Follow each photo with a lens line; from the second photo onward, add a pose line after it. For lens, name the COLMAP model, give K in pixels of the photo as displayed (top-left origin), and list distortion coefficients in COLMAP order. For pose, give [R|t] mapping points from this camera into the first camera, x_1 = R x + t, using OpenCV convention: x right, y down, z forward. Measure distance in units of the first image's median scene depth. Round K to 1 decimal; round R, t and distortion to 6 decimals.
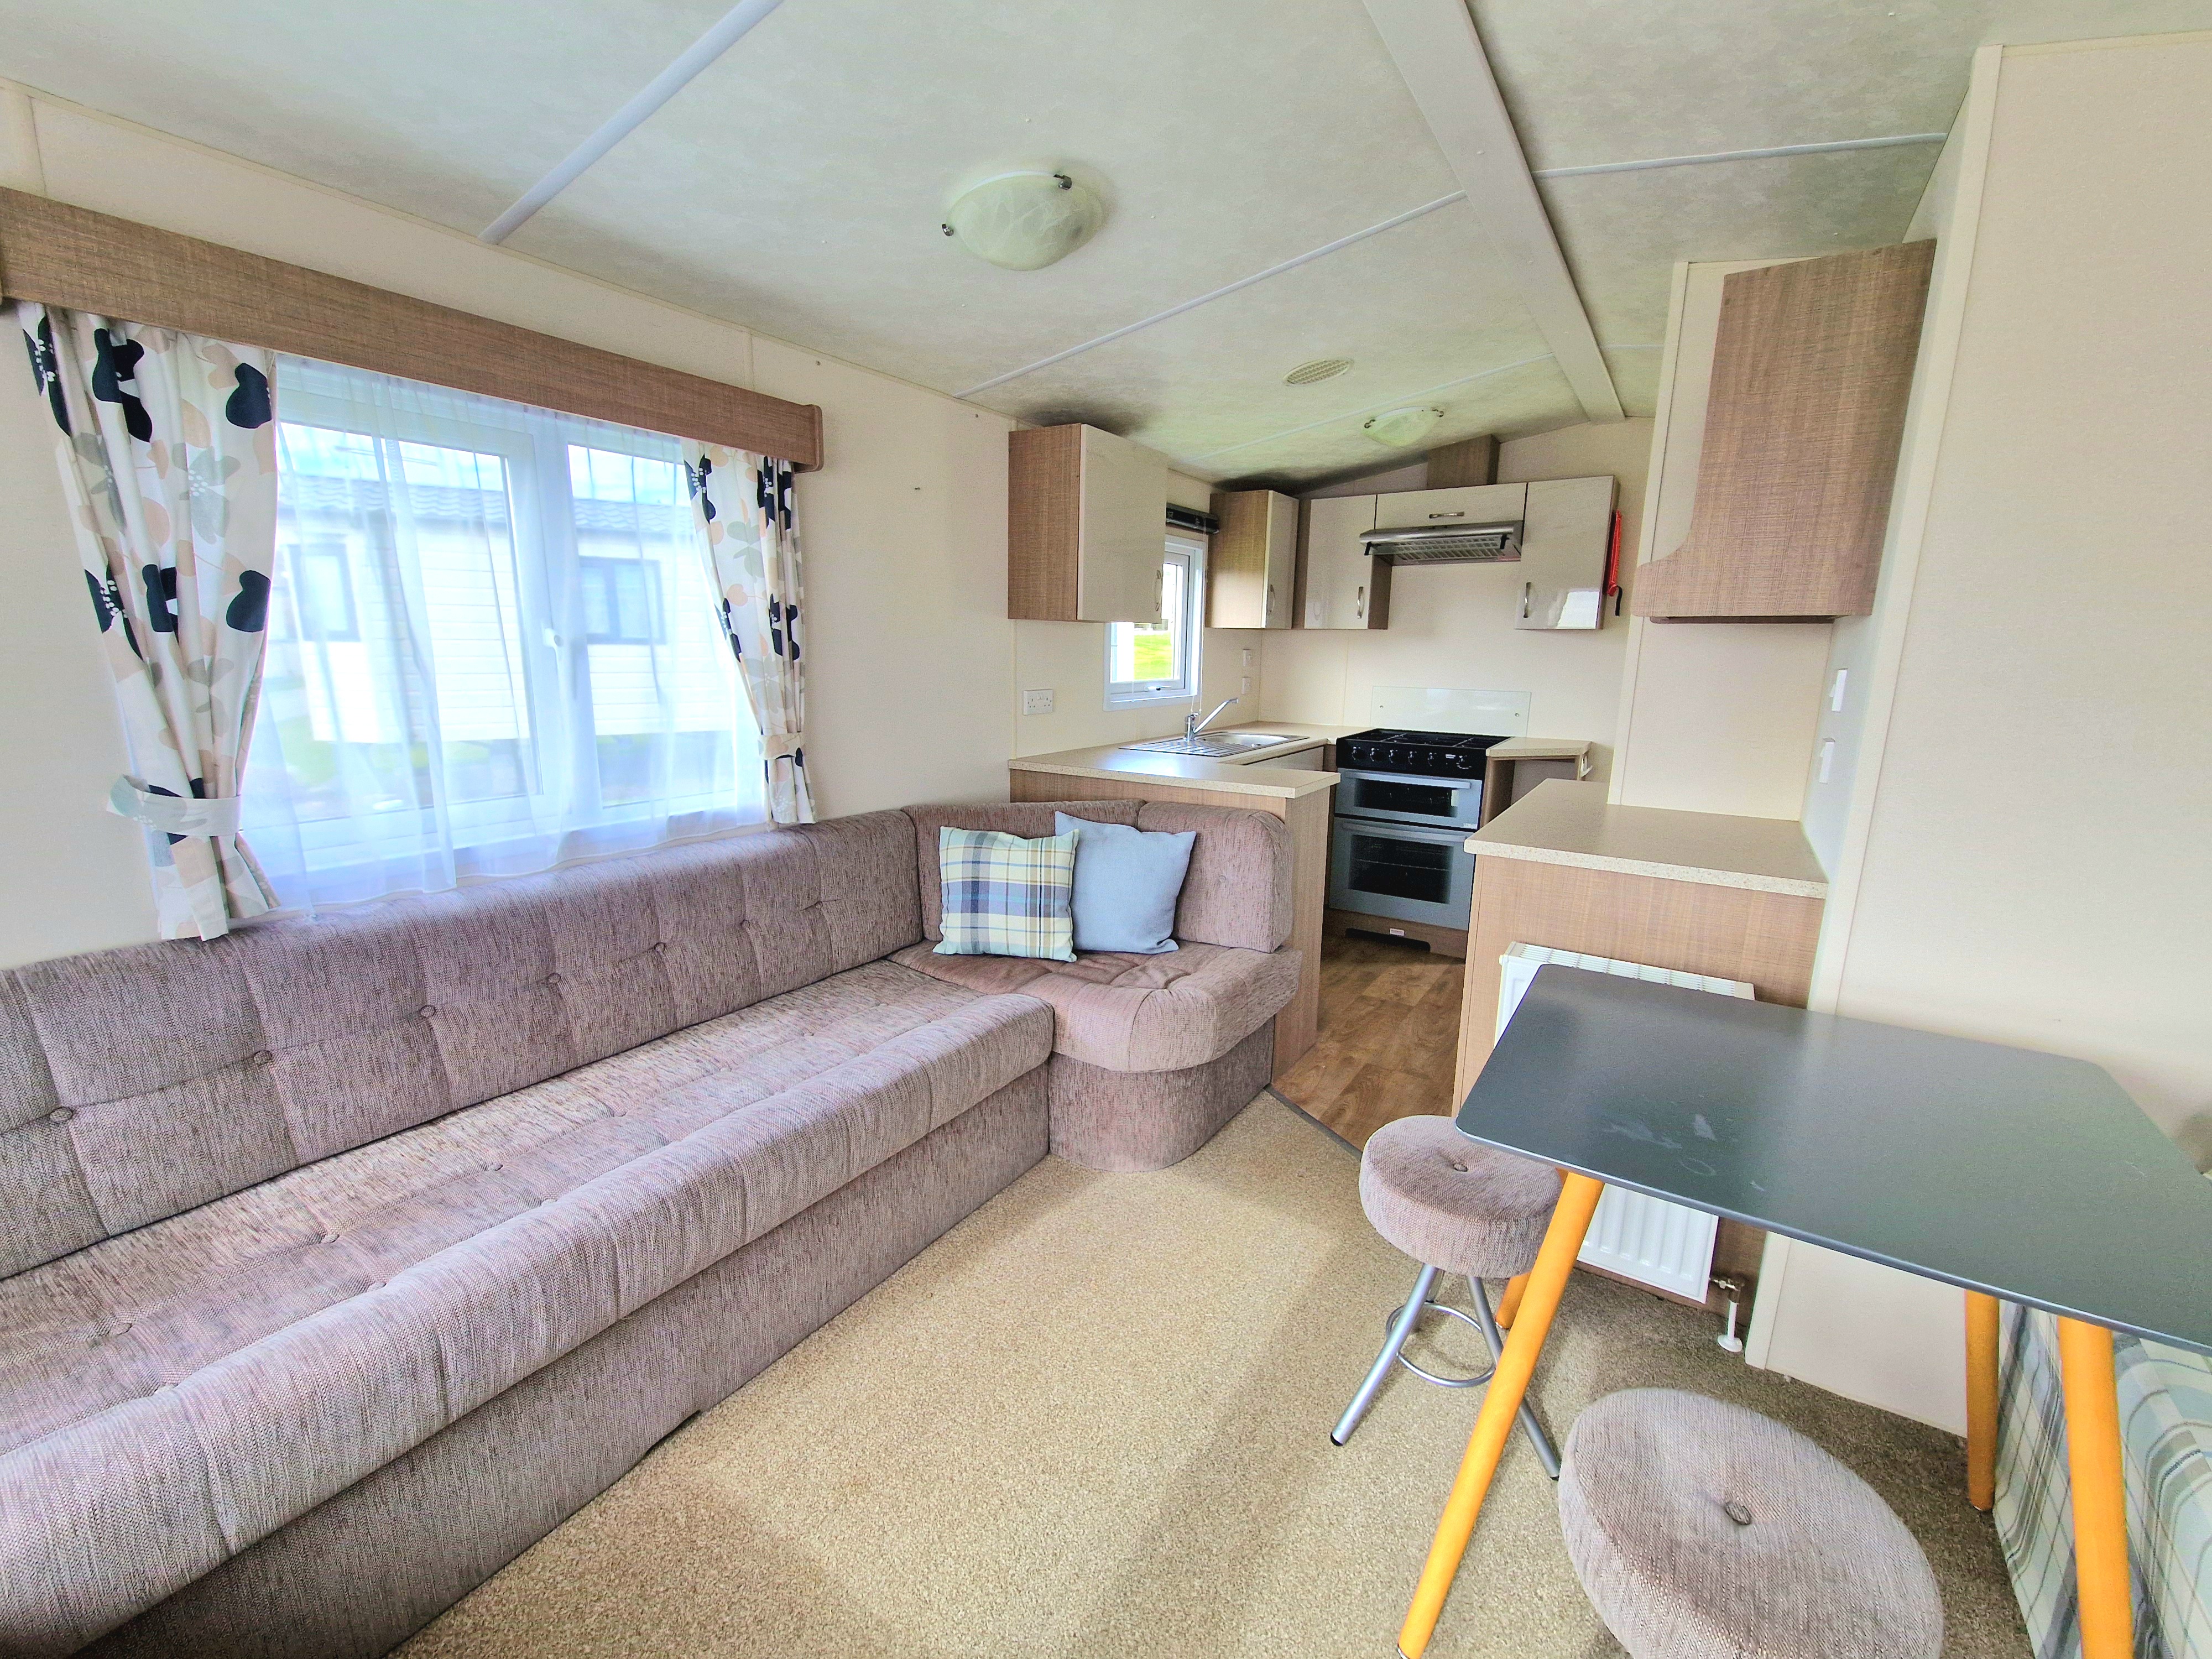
lens RADIAL K [[902.6, 0, 1106.0], [0, 902.6, 829.5], [0, 0, 1]] dist [0.010379, -0.008185]
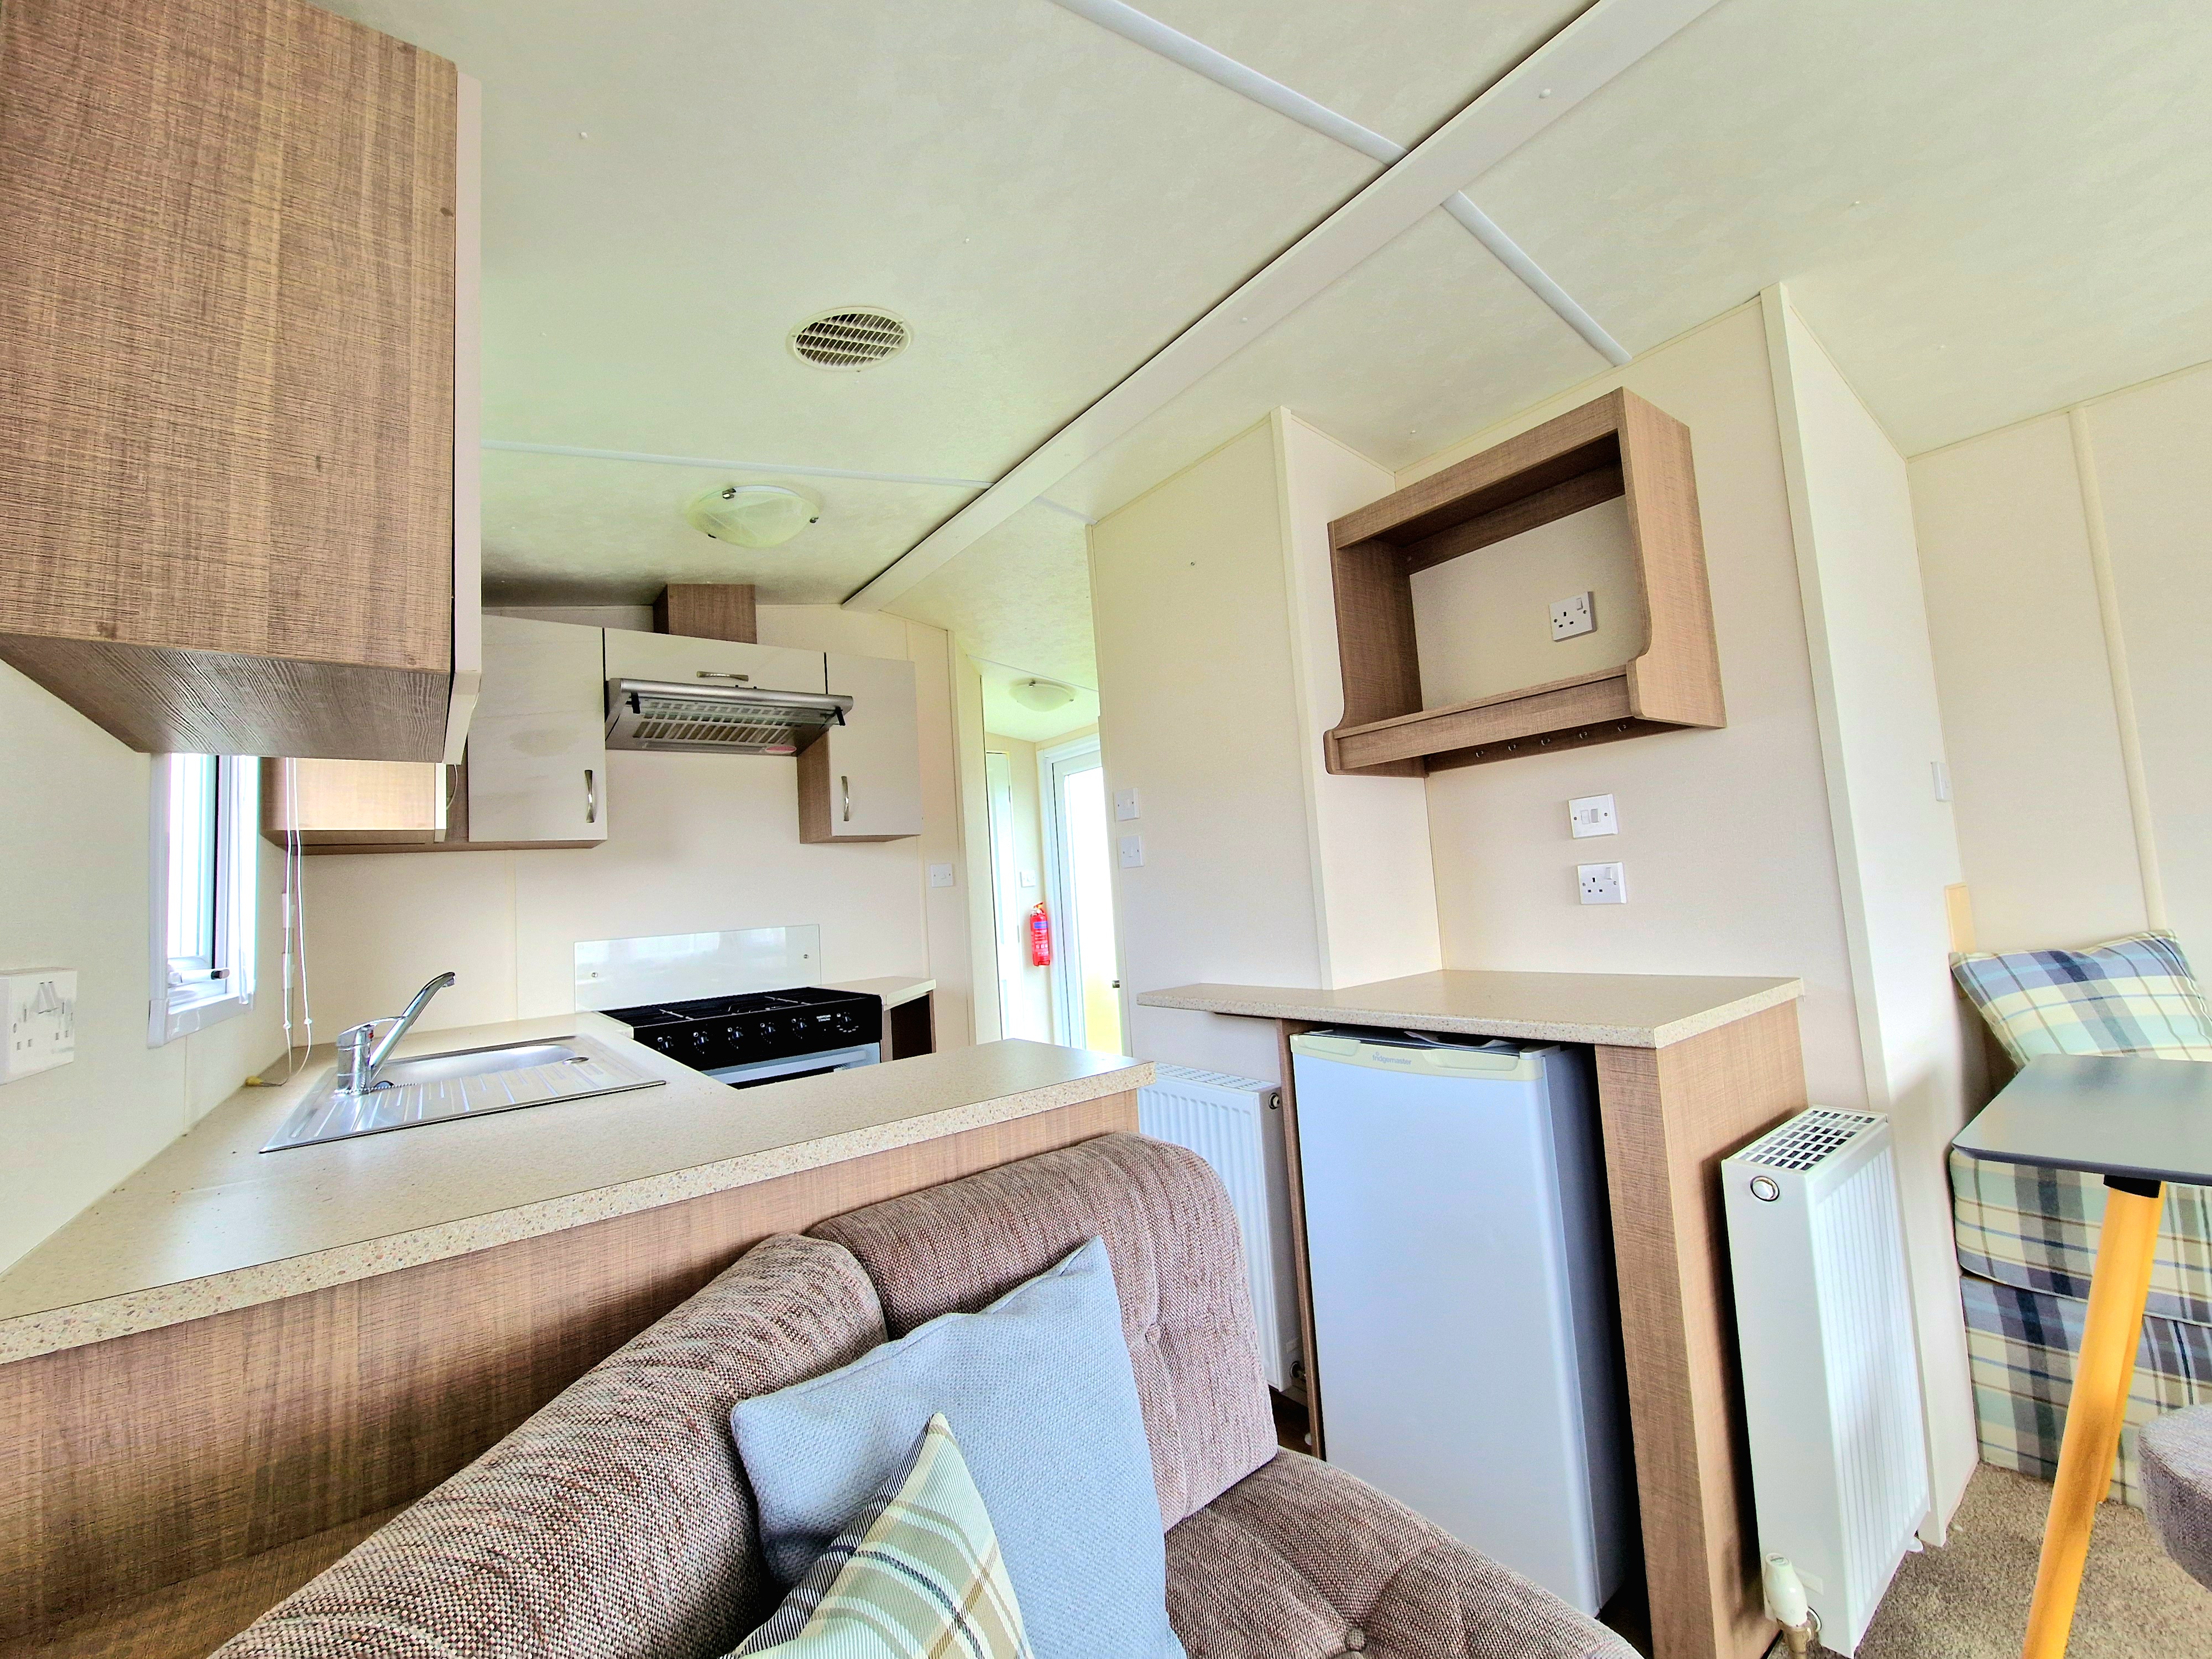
lens RADIAL K [[902.6, 0, 1106.0], [0, 902.6, 829.5], [0, 0, 1]] dist [0.010379, -0.008185]
pose [[0.322823, 0.034763, 0.945821, -0.260668], [0.264000, 0.956355, -0.125258, -0.111004], [-0.908894, 0.290133, 0.299556, 0.851588]]
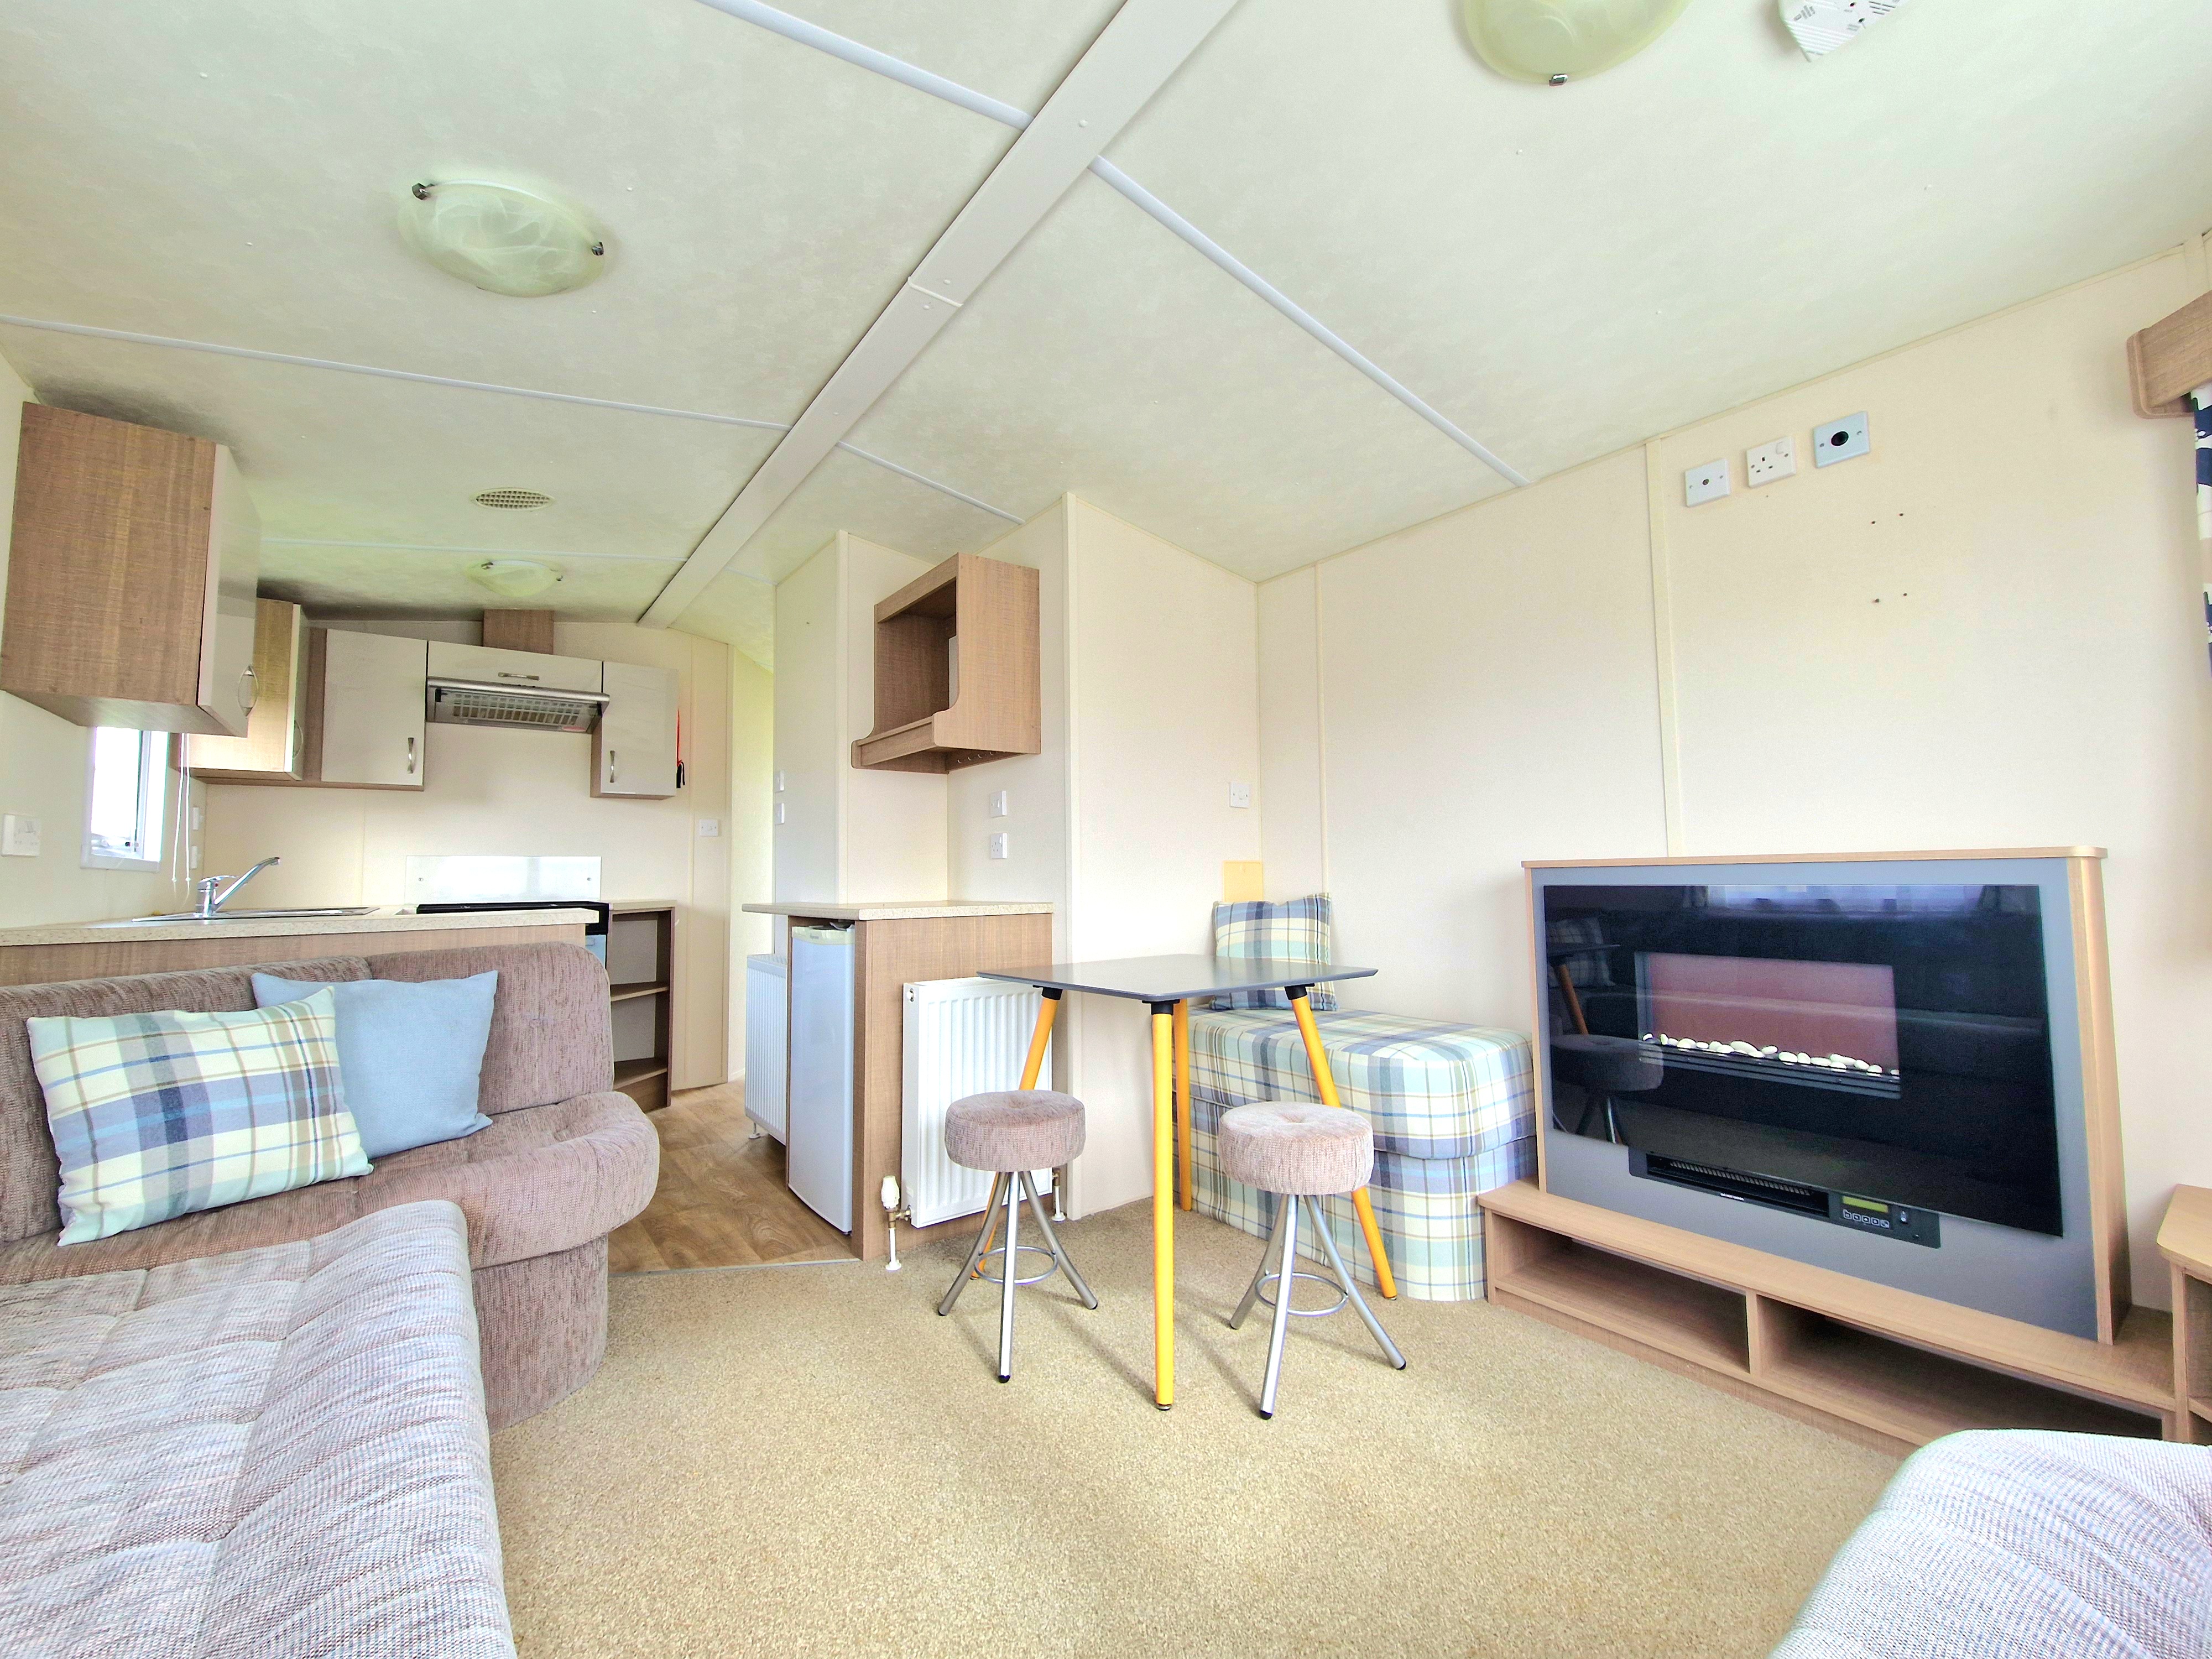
lens RADIAL K [[902.6, 0, 1106.0], [0, 902.6, 829.5], [0, 0, 1]] dist [0.010379, -0.008185]
pose [[0.334613, 0.035209, 0.941698, -0.498273], [0.206661, 0.972234, -0.109784, 0.083167], [-0.919416, 0.231347, 0.318046, 0.206875]]
